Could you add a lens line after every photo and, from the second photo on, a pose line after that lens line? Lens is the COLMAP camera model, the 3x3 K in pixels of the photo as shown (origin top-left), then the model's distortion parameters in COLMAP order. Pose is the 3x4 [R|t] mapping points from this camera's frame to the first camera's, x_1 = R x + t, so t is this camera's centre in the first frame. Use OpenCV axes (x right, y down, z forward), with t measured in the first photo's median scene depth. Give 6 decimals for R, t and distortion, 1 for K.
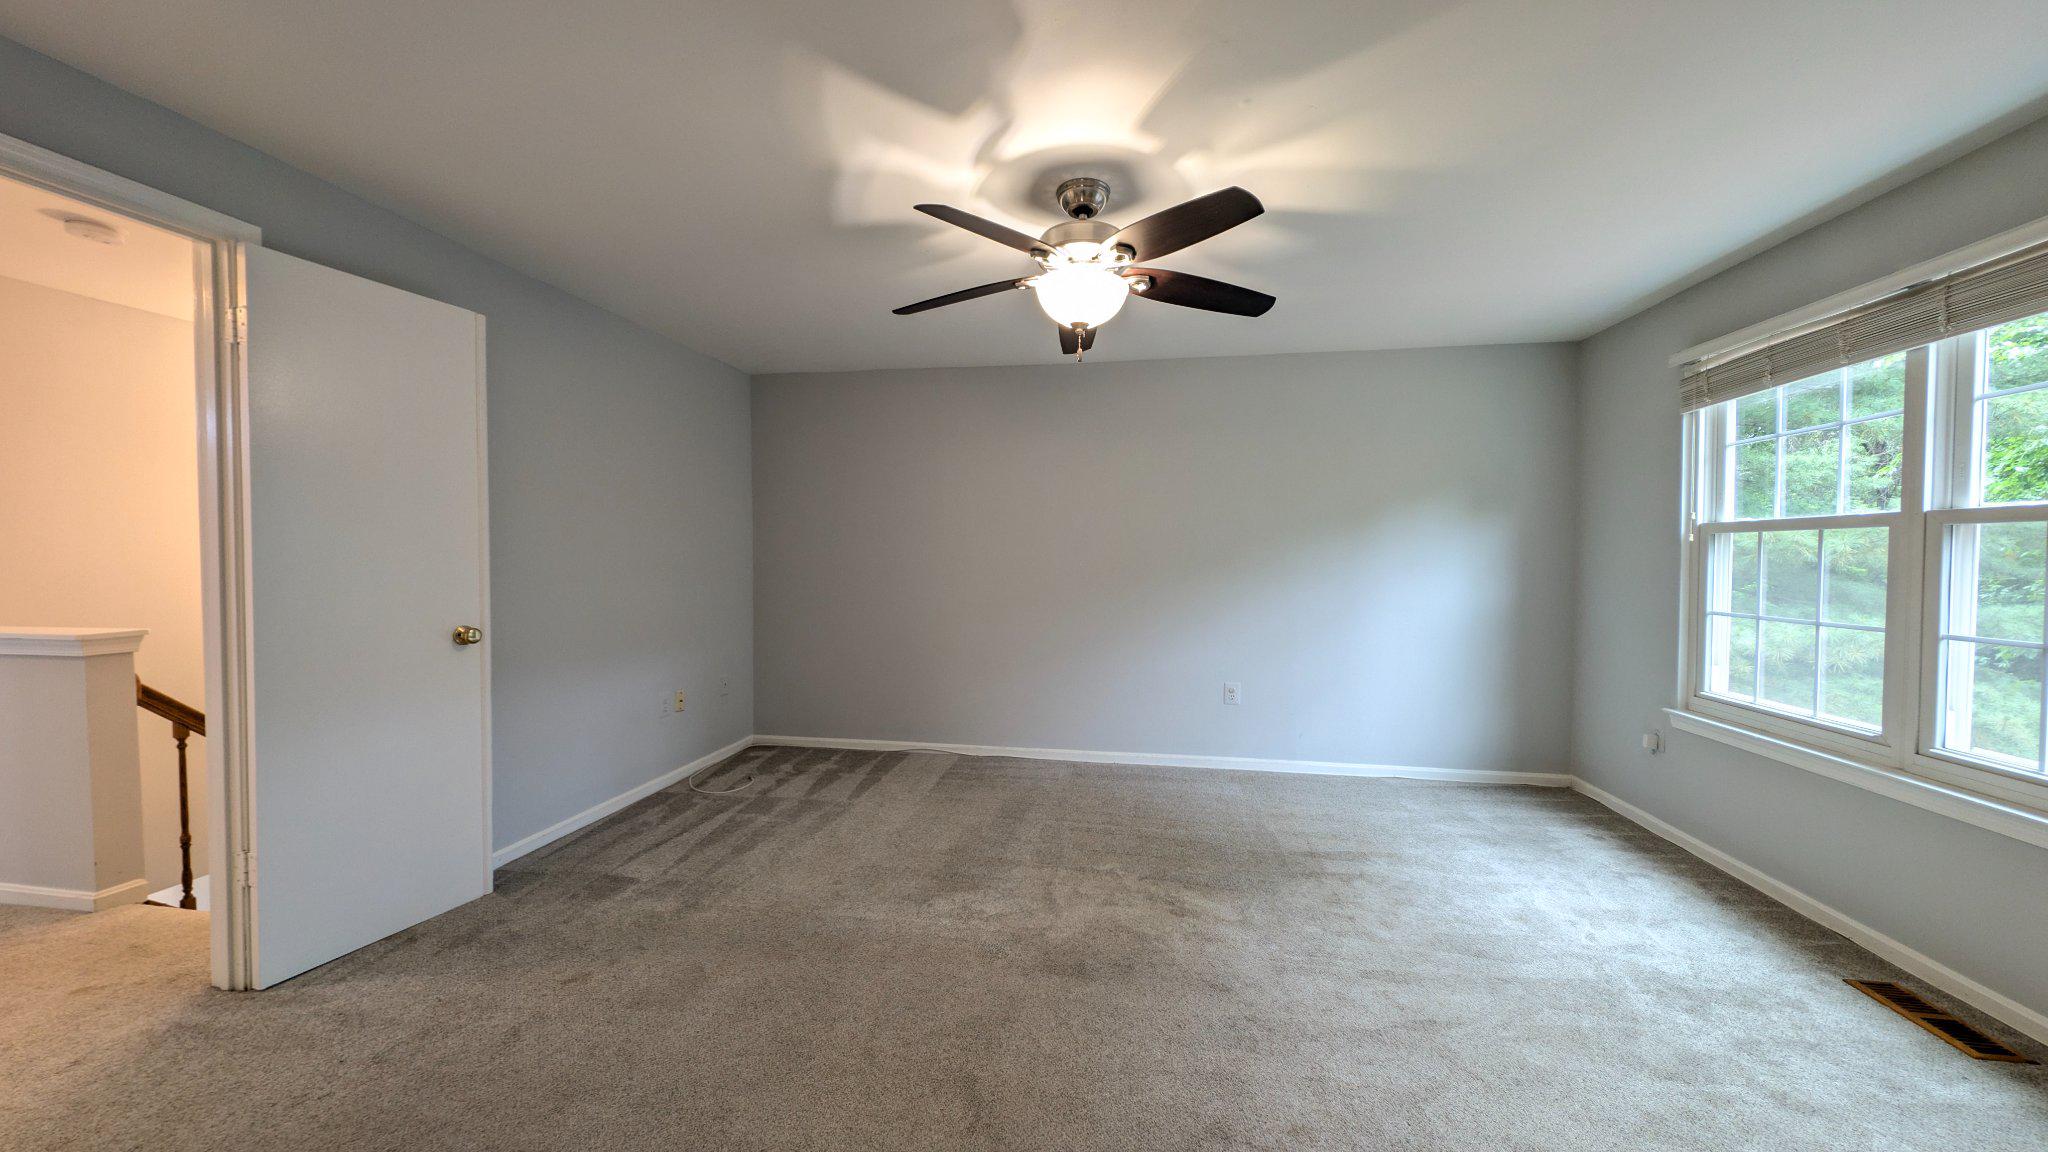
lens RADIAL K [[726.5, 0, 1029.1], [0, 726.5, 575.3], [0, 0, 1]] dist [0.000048, -0.000184]
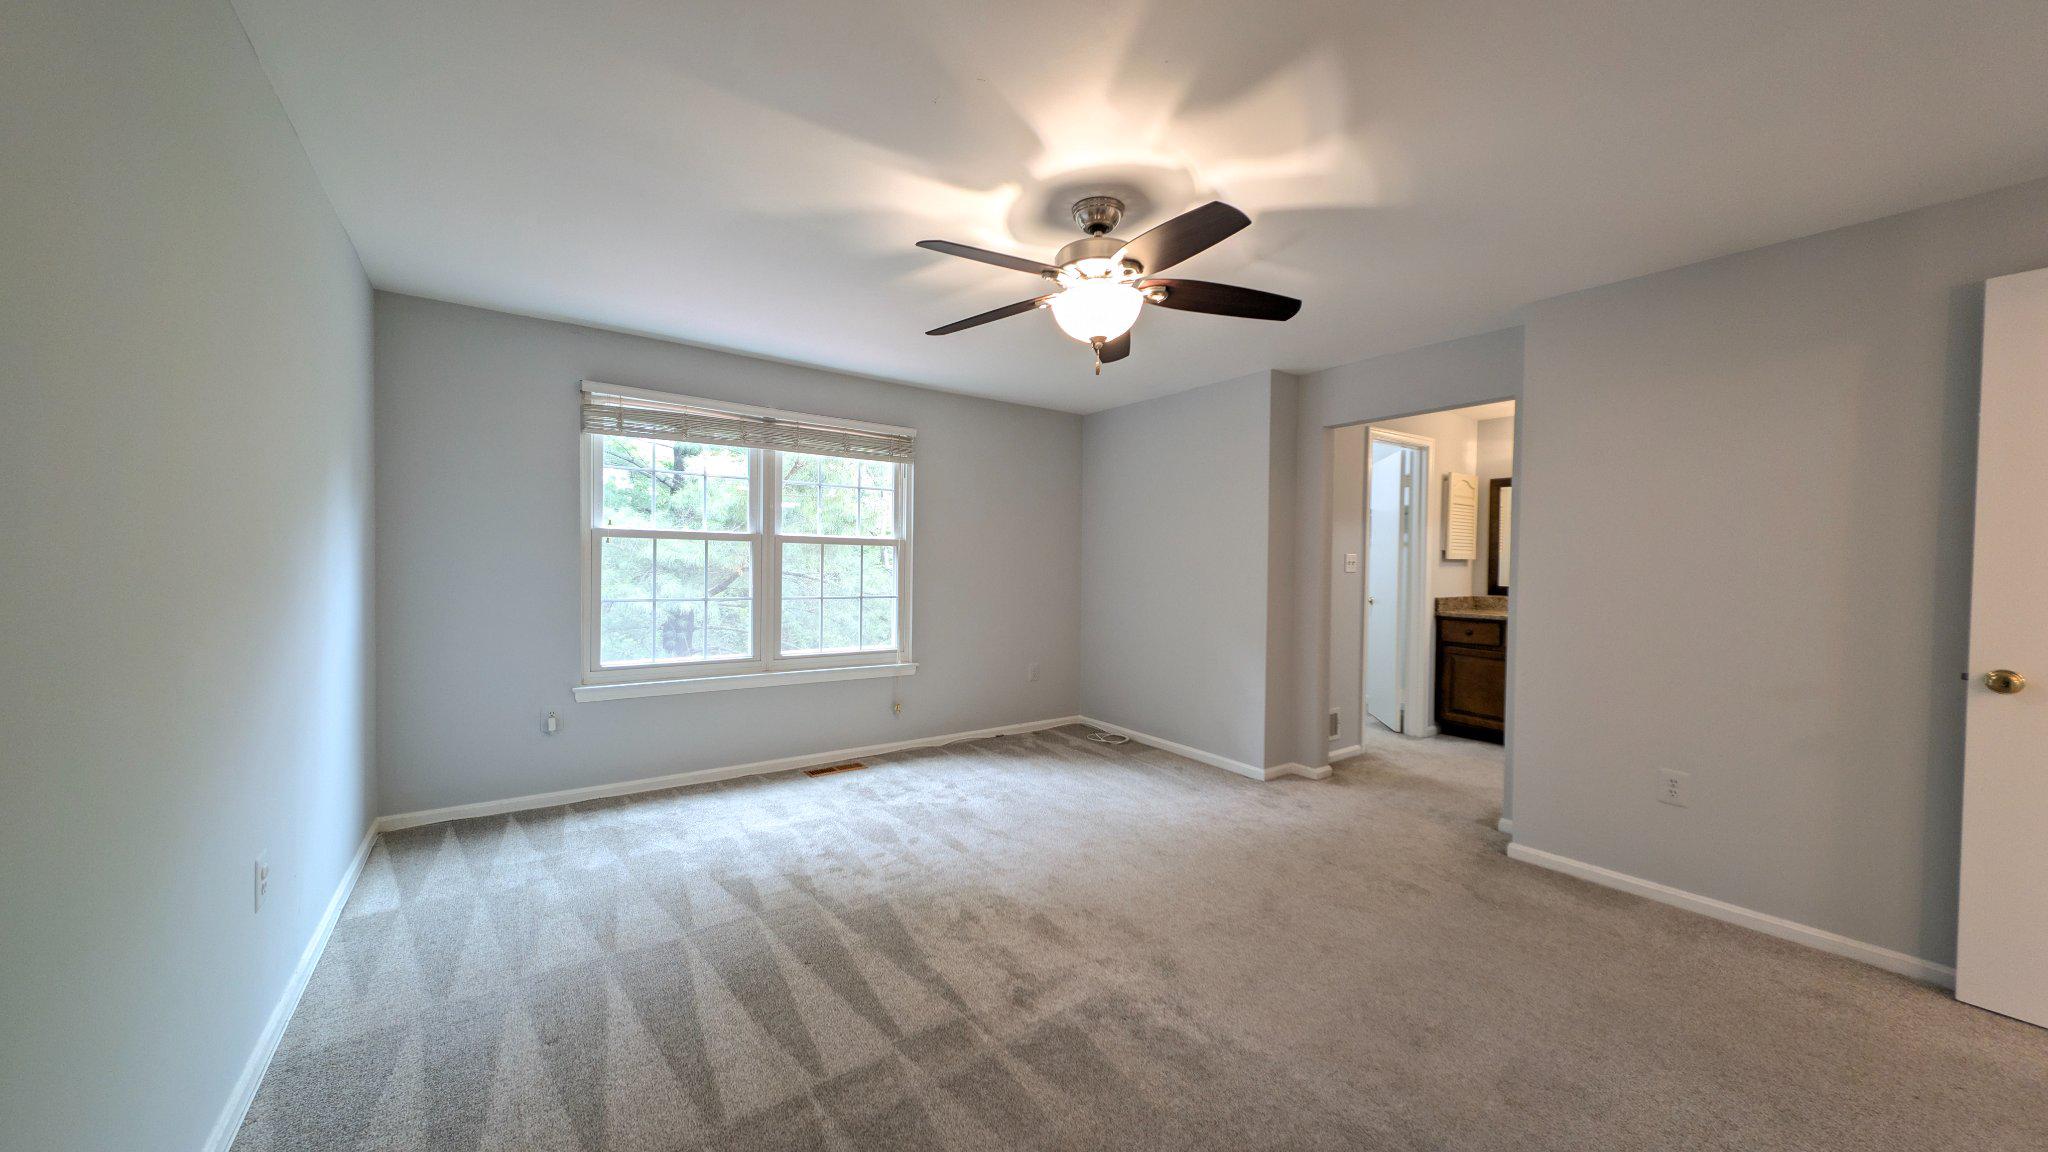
lens RADIAL K [[706.4, 0, 1017.0], [0, 706.4, 577.1], [0, 0, 1]] dist [0.002124, 0.000065]
pose [[-0.689657, -0.026772, 0.723641, -0.523217], [0.003787, 0.999169, 0.040575, -0.045889], [-0.724126, 0.030724, -0.688983, 1.603258]]
